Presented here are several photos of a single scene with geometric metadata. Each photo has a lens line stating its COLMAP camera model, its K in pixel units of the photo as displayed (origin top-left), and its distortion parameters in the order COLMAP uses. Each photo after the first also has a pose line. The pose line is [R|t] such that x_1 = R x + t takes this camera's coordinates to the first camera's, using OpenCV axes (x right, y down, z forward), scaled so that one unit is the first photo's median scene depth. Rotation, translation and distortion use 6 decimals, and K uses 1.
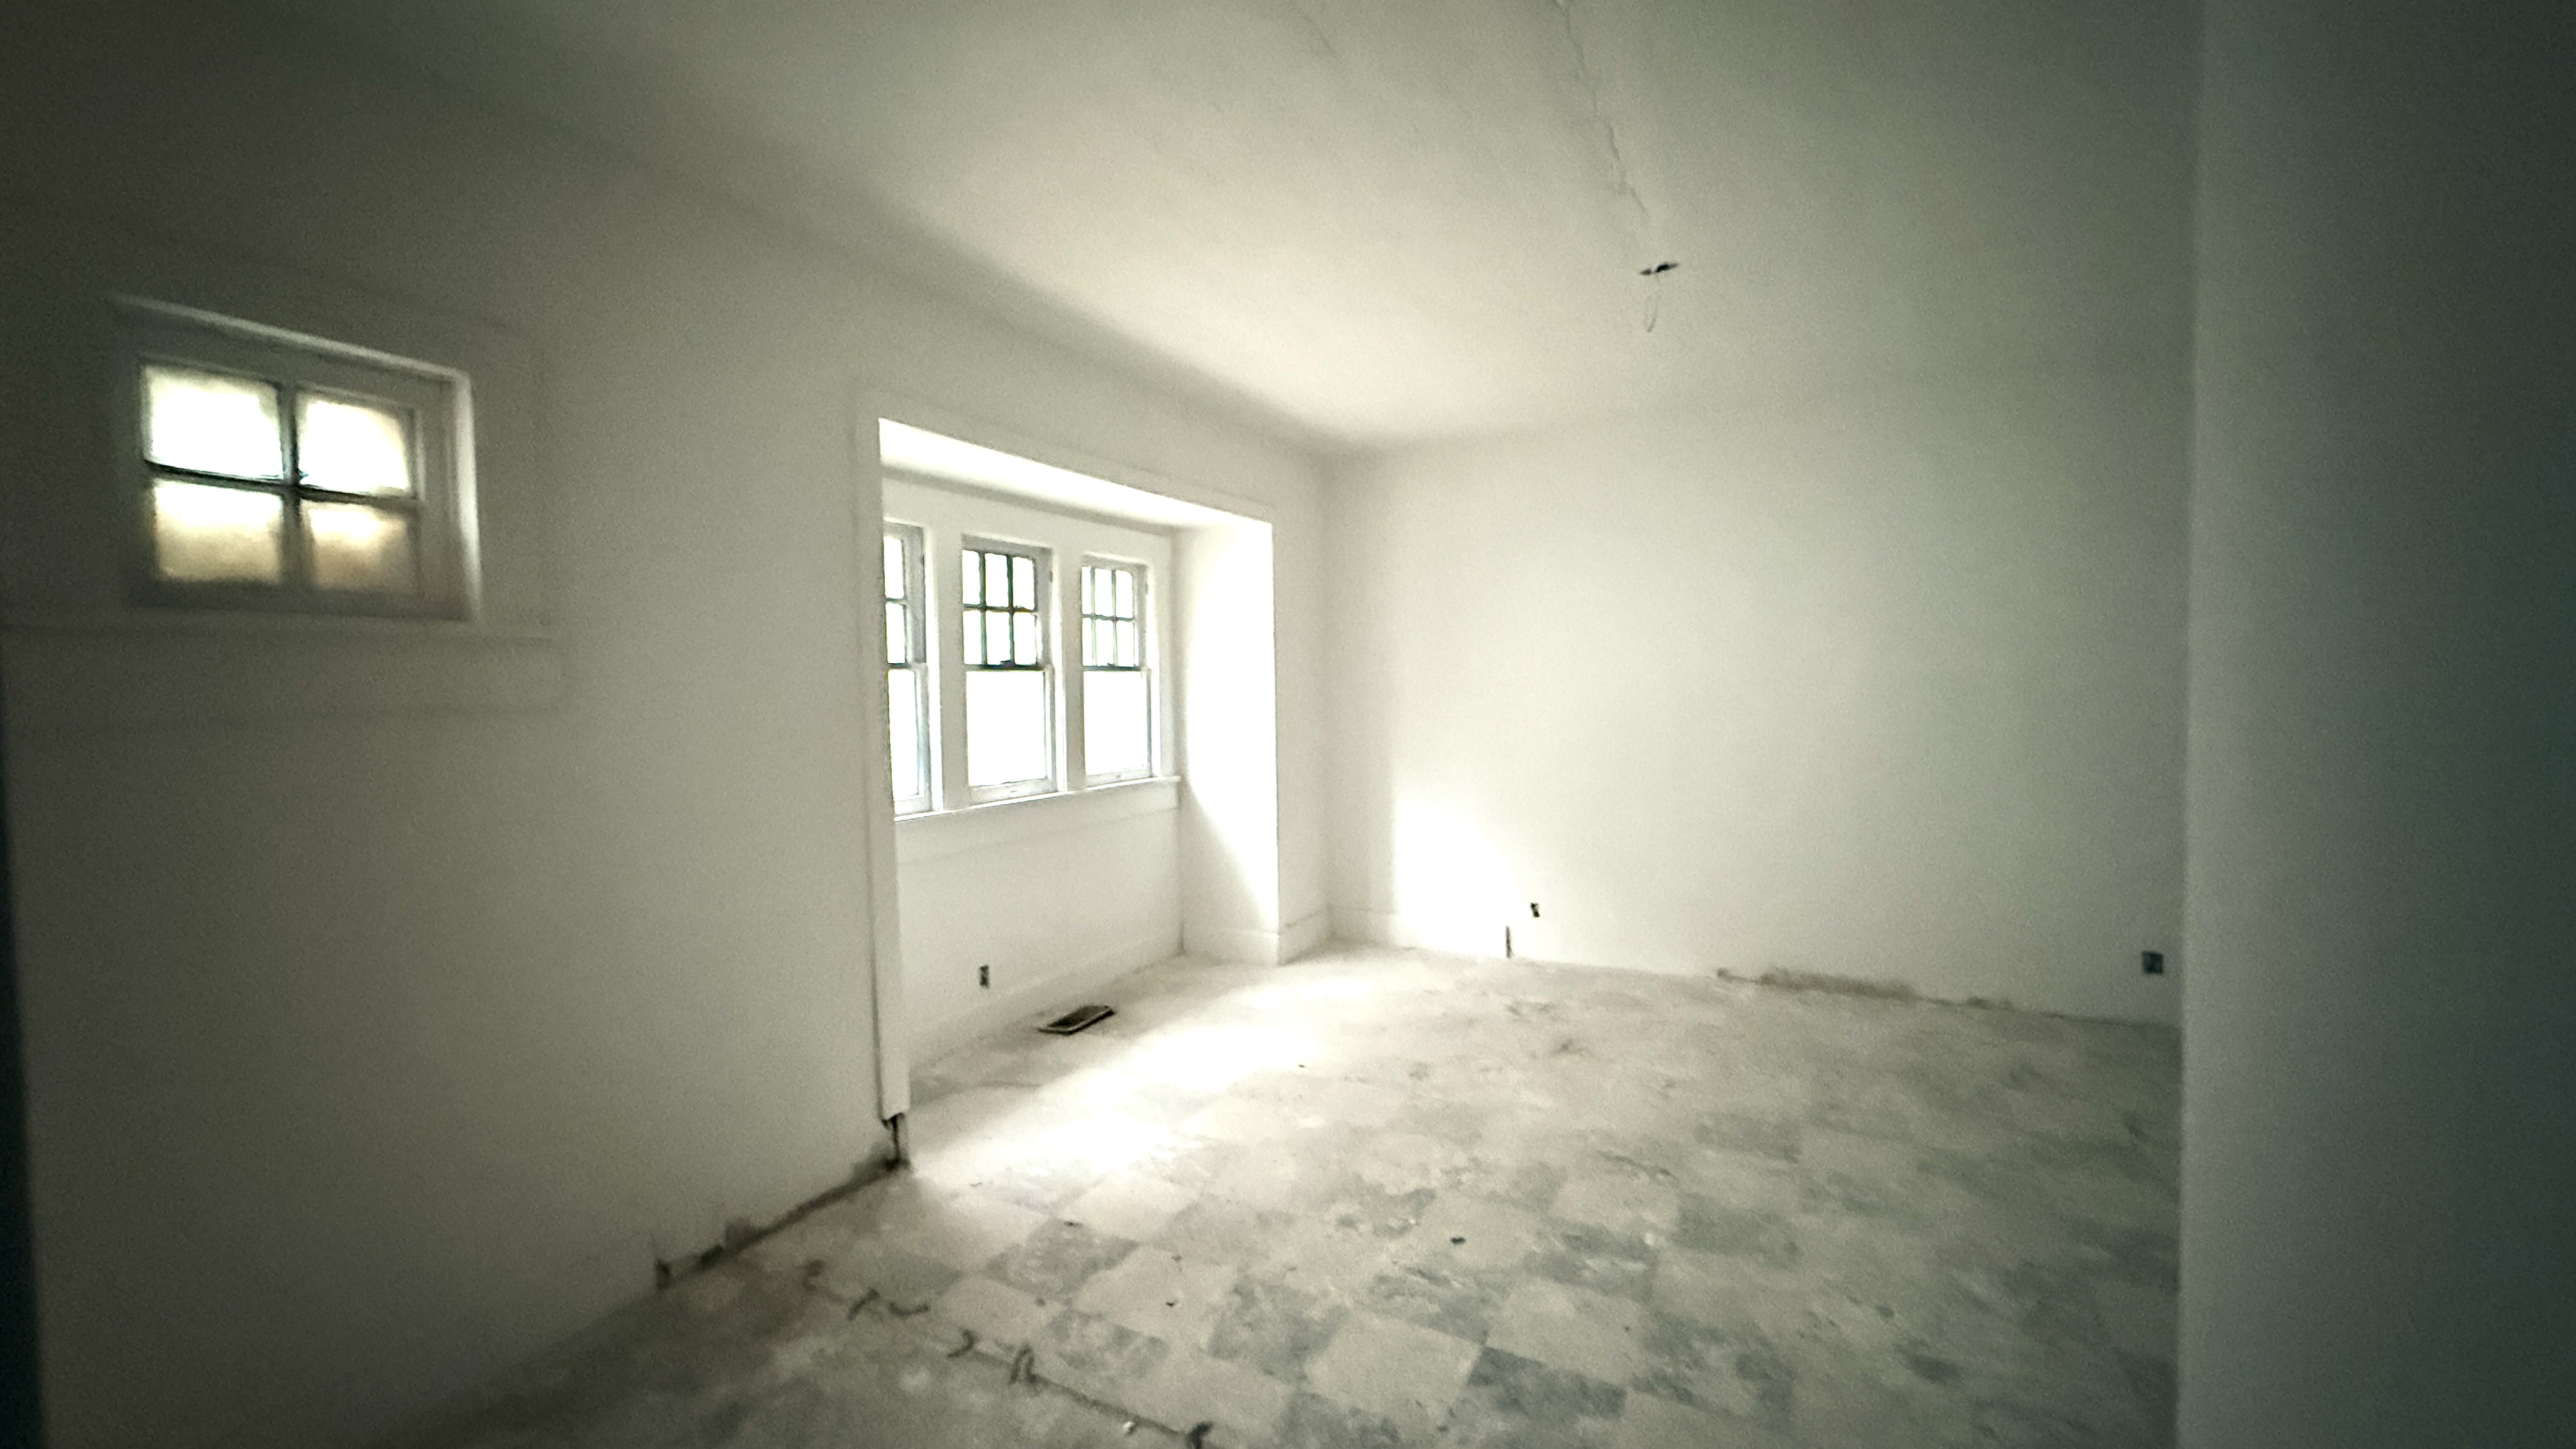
lens RADIAL K [[1012.8, 0, 1280.4], [0, 1012.8, 725.0], [0, 0, 1]] dist [-0.000490, -0.000158]
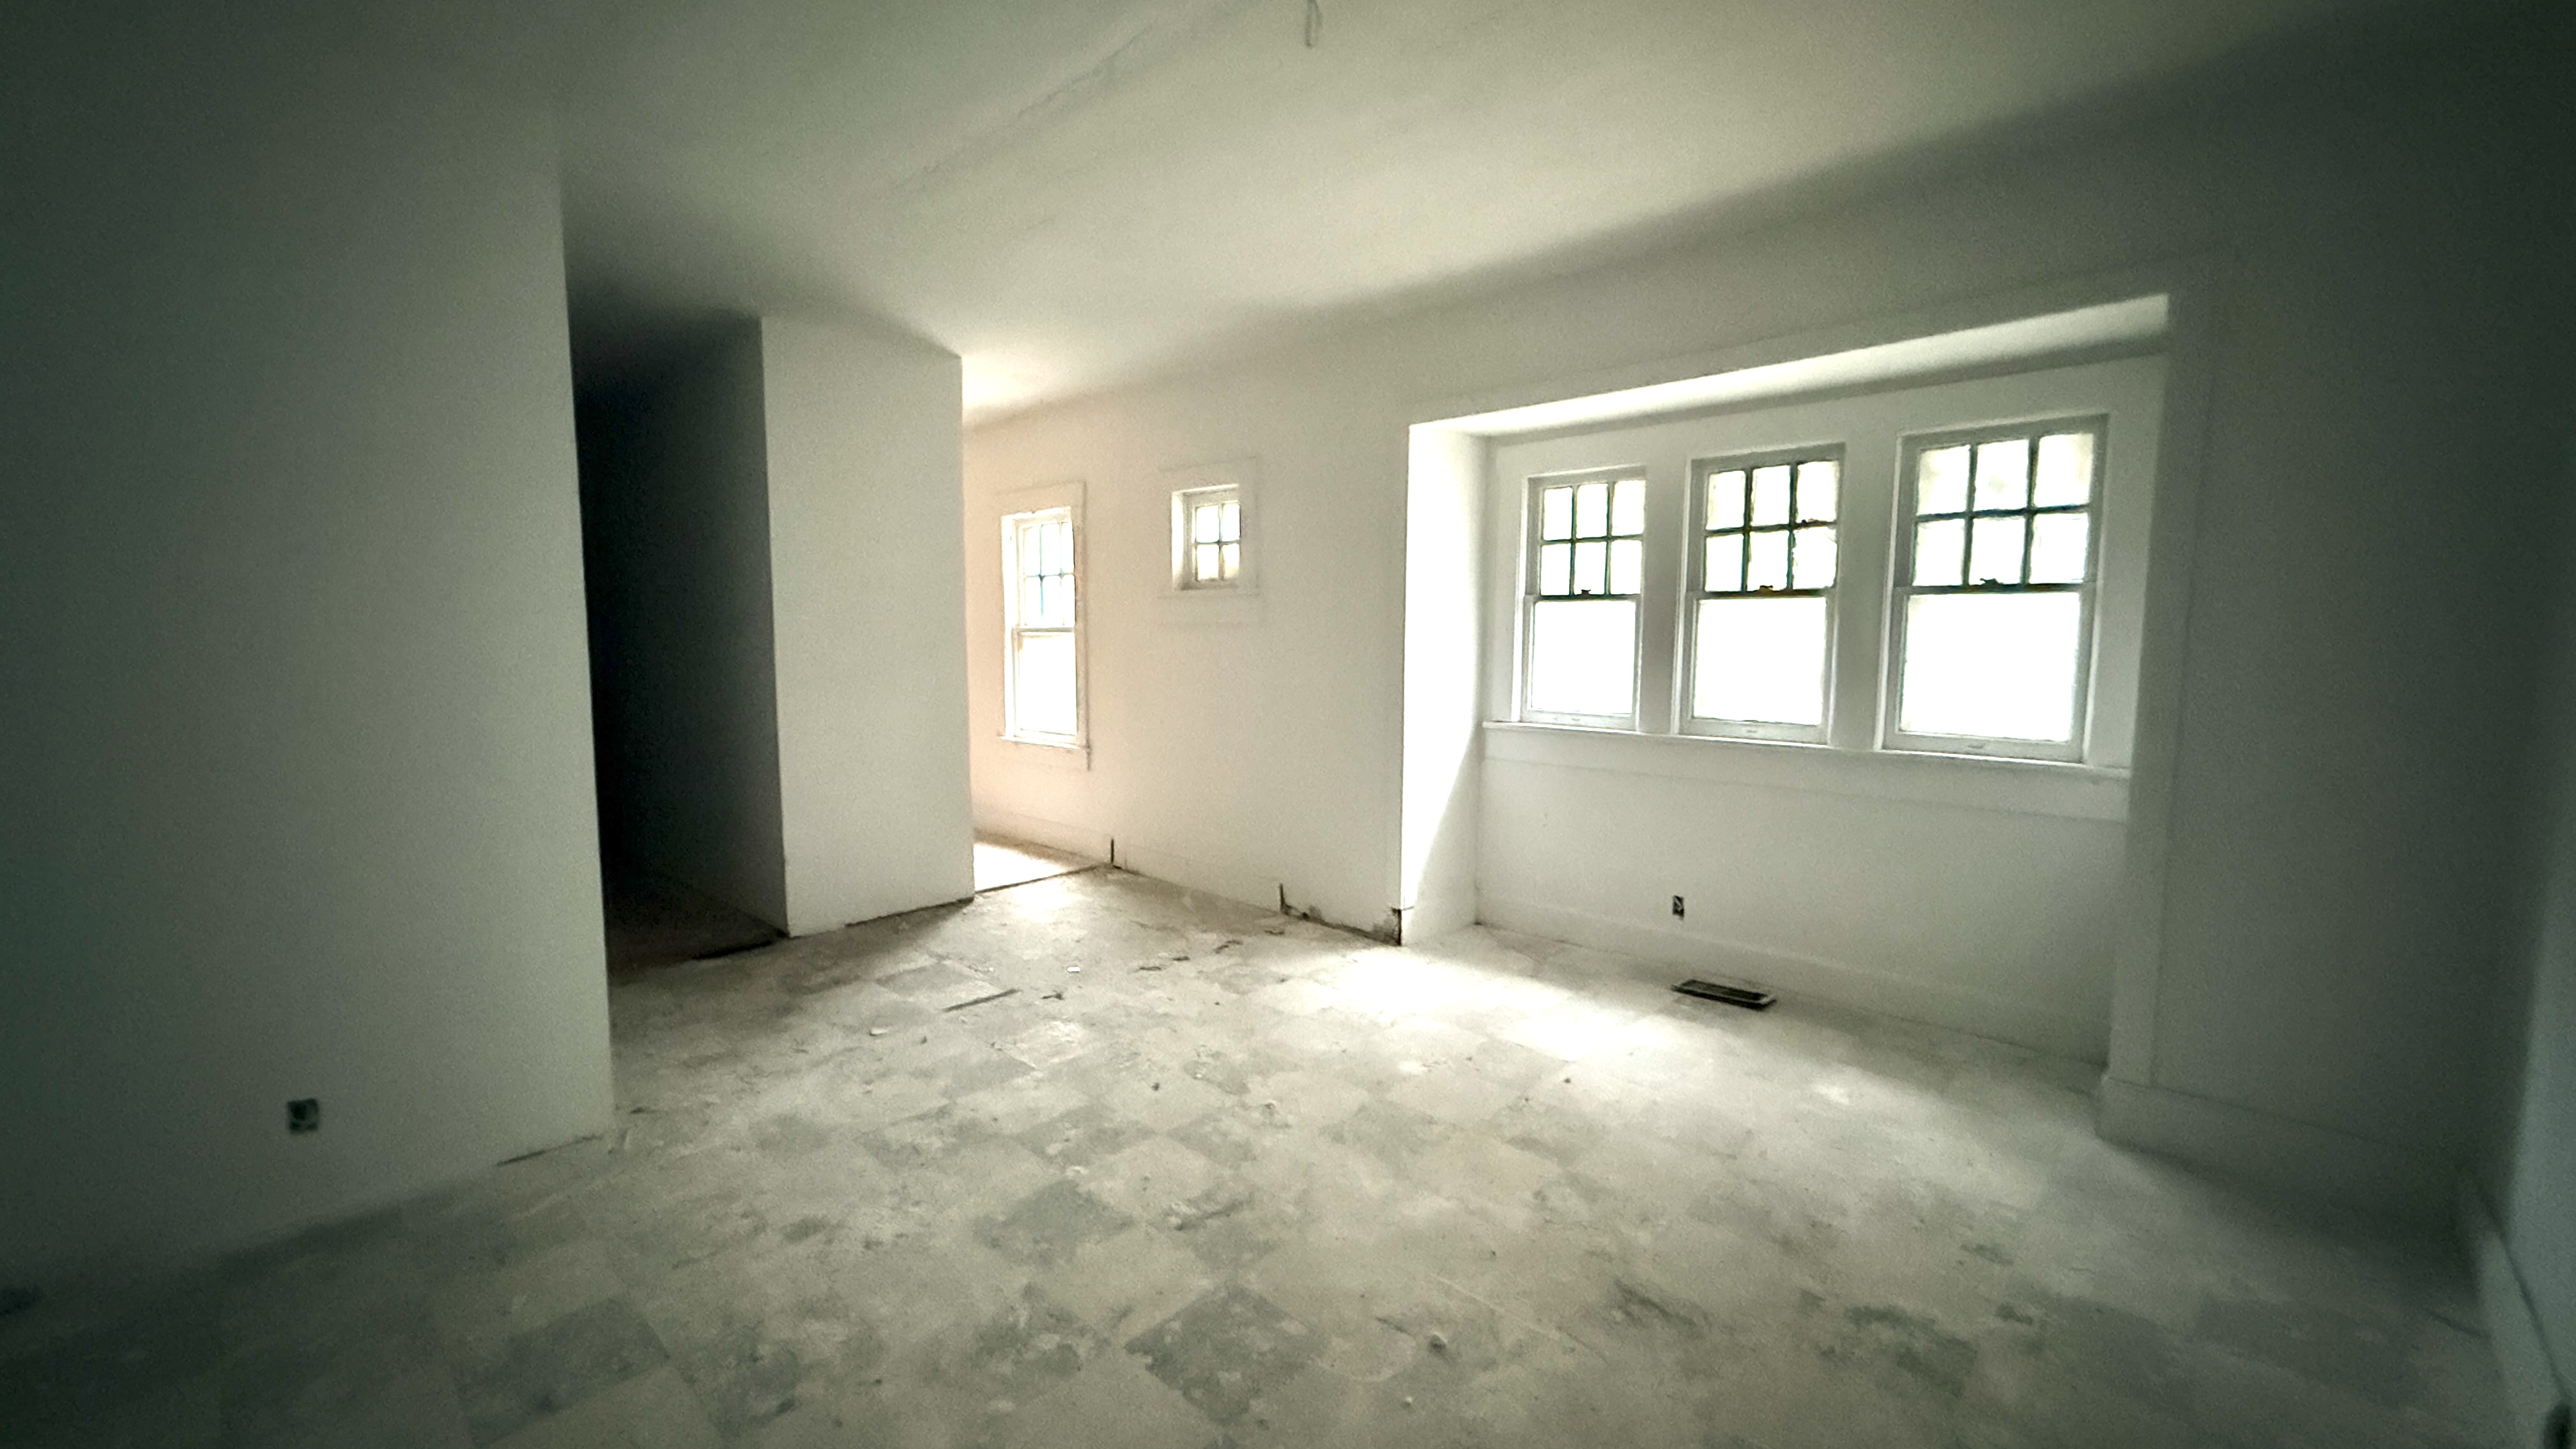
lens RADIAL K [[1012.8, 0, 1280.4], [0, 1012.8, 725.0], [0, 0, 1]] dist [-0.000490, -0.000158]
pose [[-0.270255, 0.103628, -0.957196, 1.075155], [-0.036021, 0.992406, 0.117610, -0.047395], [0.962115, 0.066264, -0.264470, 1.250935]]
